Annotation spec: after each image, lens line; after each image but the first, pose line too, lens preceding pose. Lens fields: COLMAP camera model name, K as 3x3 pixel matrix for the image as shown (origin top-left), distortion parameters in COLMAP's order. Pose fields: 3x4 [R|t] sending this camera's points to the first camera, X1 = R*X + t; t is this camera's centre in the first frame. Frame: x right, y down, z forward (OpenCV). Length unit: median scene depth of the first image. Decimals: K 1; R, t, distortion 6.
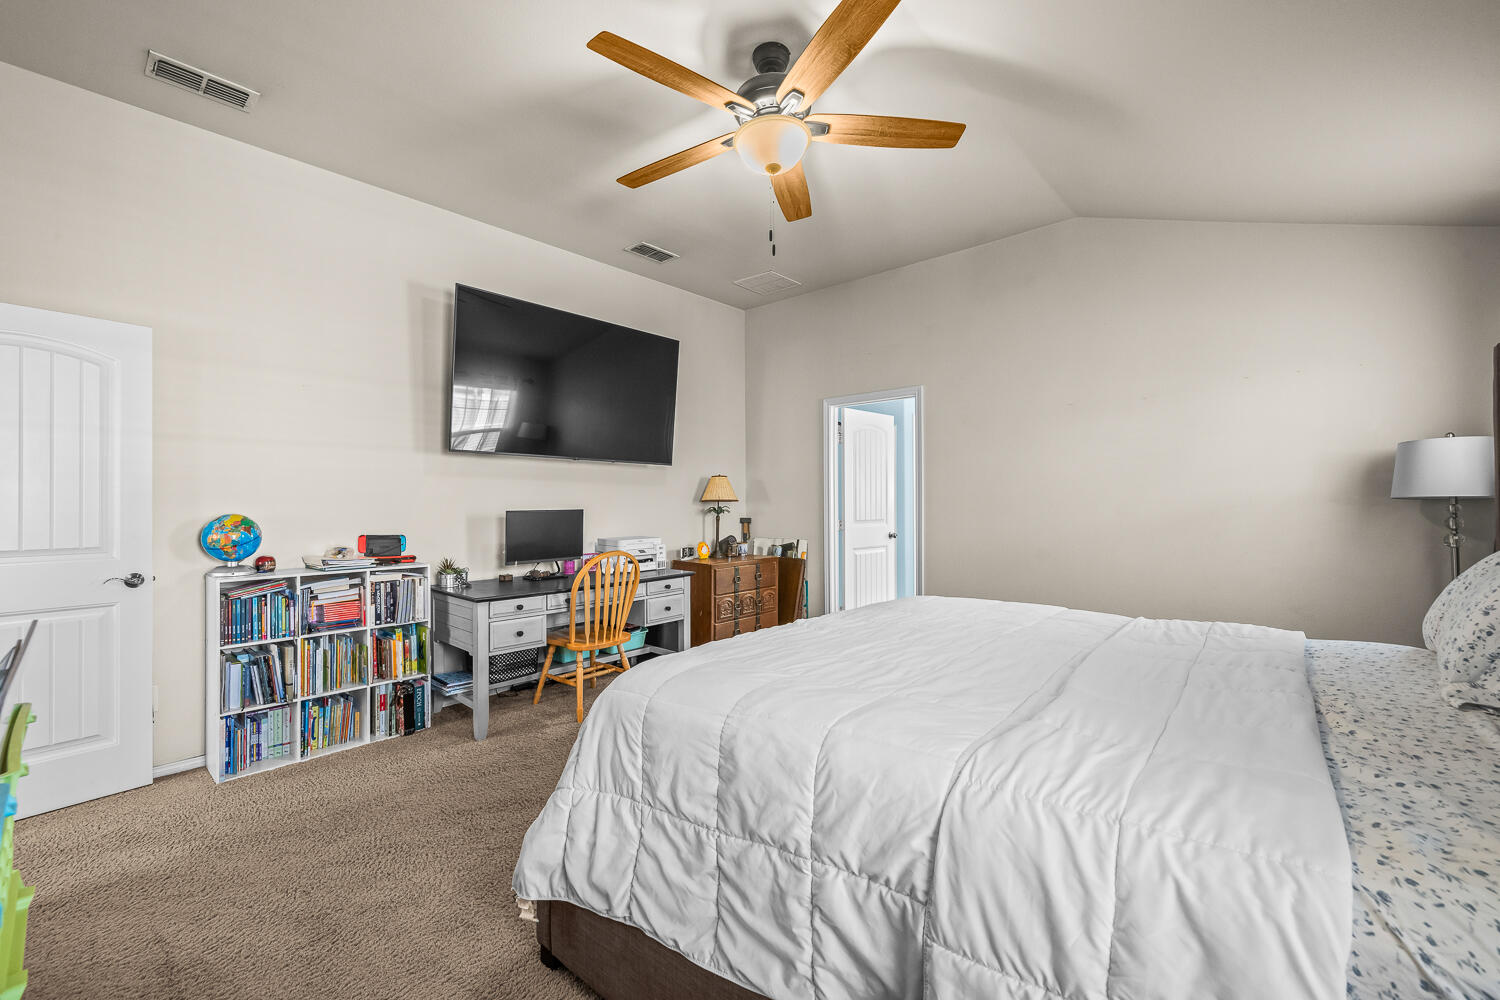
lens RADIAL K [[578.4, 0, 750.0], [0, 578.4, 500.0], [0, 0, 1]] dist [-0.001165, -0.000046]
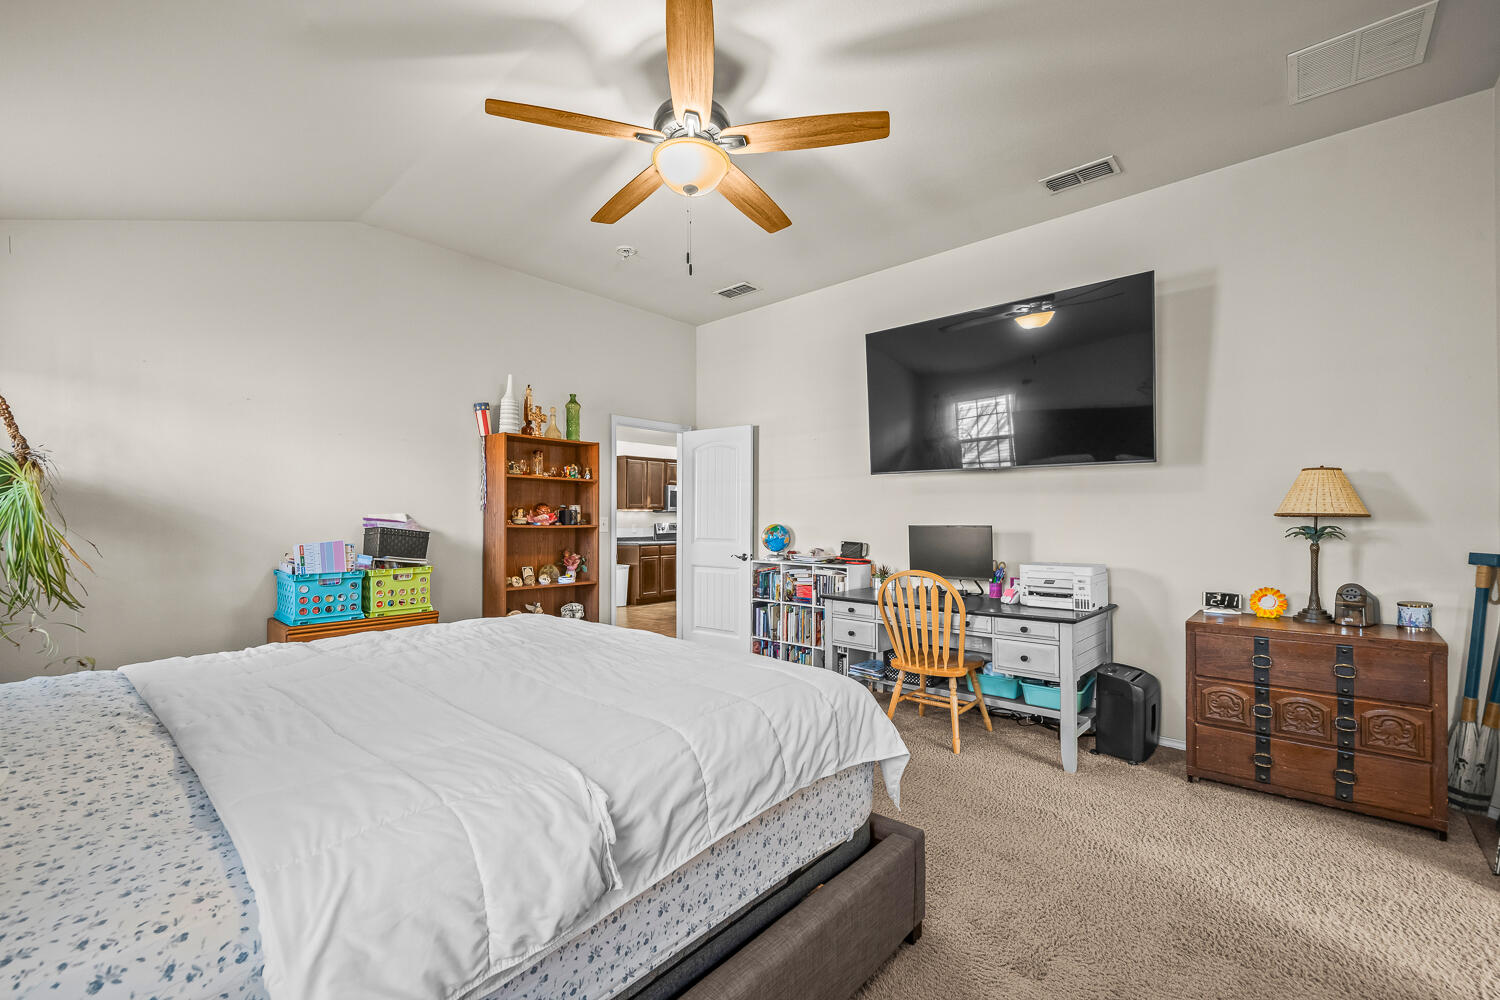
lens RADIAL K [[623.8, 0, 750.0], [0, 623.8, 500.0], [0, 0, 1]] dist [-0.000499, -0.000148]
pose [[0.035817, -0.019491, -0.999168, 0.685141], [0.008732, 0.999778, -0.019190, -0.007600], [0.999320, -0.008038, 0.035979, 0.632705]]
